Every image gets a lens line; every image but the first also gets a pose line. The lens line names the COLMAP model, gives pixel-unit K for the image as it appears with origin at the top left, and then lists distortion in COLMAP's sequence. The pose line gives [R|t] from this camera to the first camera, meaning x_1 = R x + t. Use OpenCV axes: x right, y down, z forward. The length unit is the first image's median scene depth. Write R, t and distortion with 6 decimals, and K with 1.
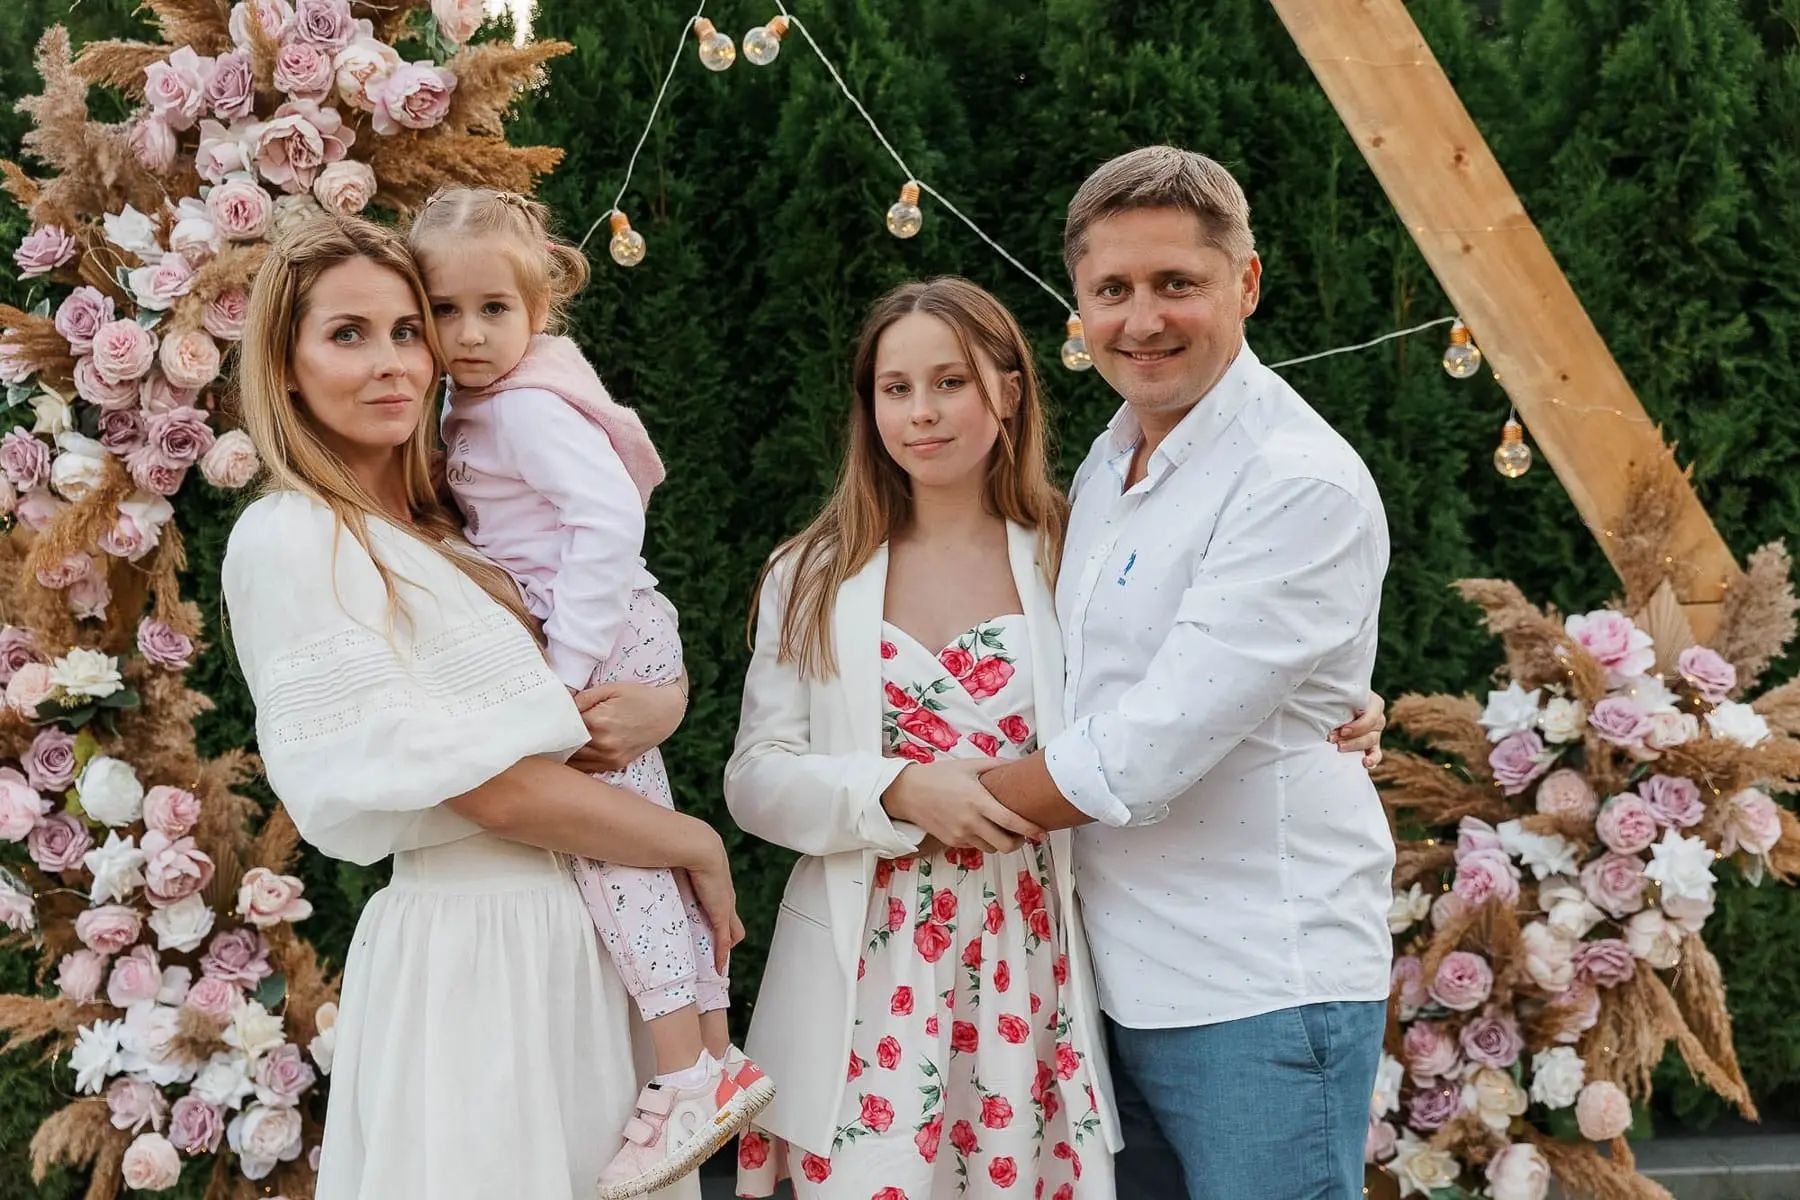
lens RADIAL K [[2222.4, 0, 900.0], [0, 2222.4, 600.0], [0, 0, 1]] dist [0.021509, -0.001943]
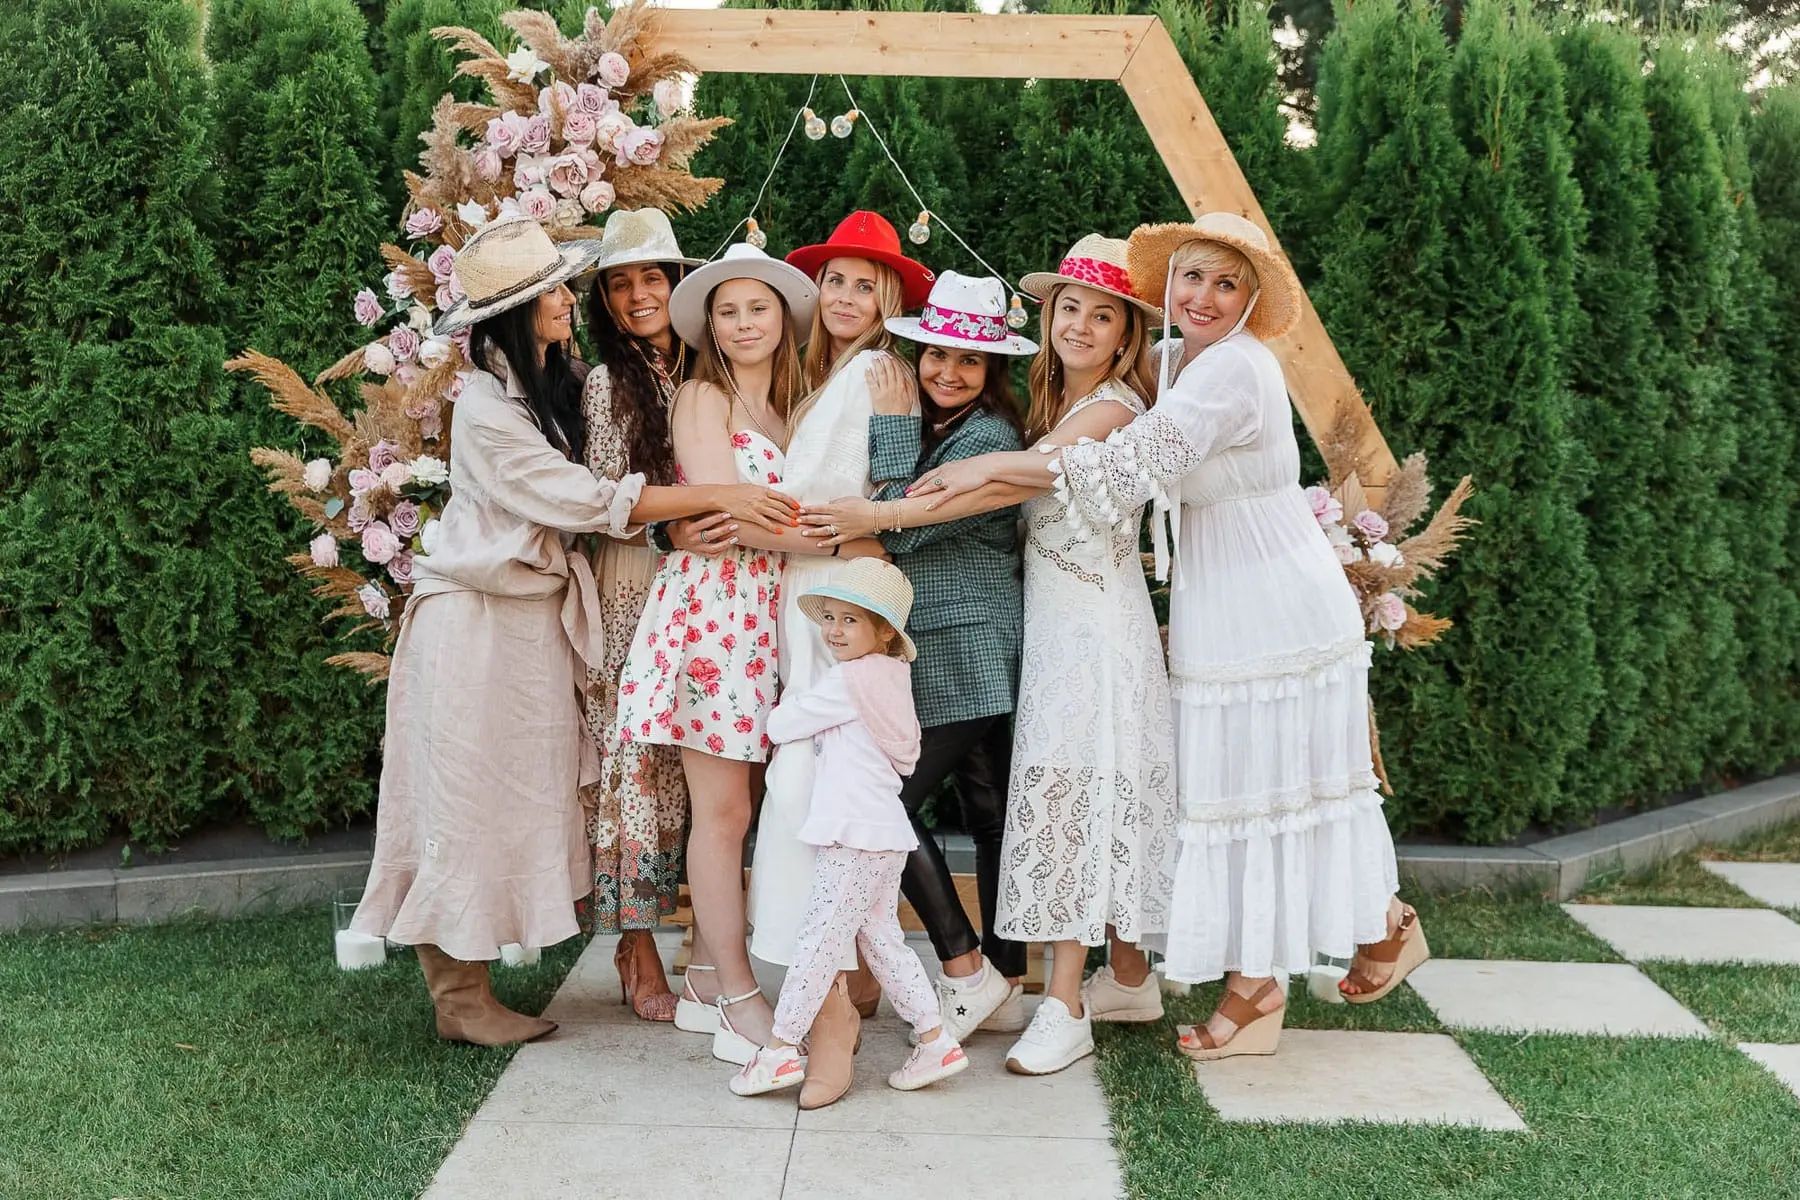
lens RADIAL K [[2222.4, 0, 900.0], [0, 2222.4, 600.0], [0, 0, 1]] dist [0.021509, -0.001943]
pose [[0.998211, 0.059372, -0.007081, 0.016149], [-0.059326, 0.998217, 0.006521, 0.100109], [0.007456, -0.006089, 0.999954, -0.710333]]
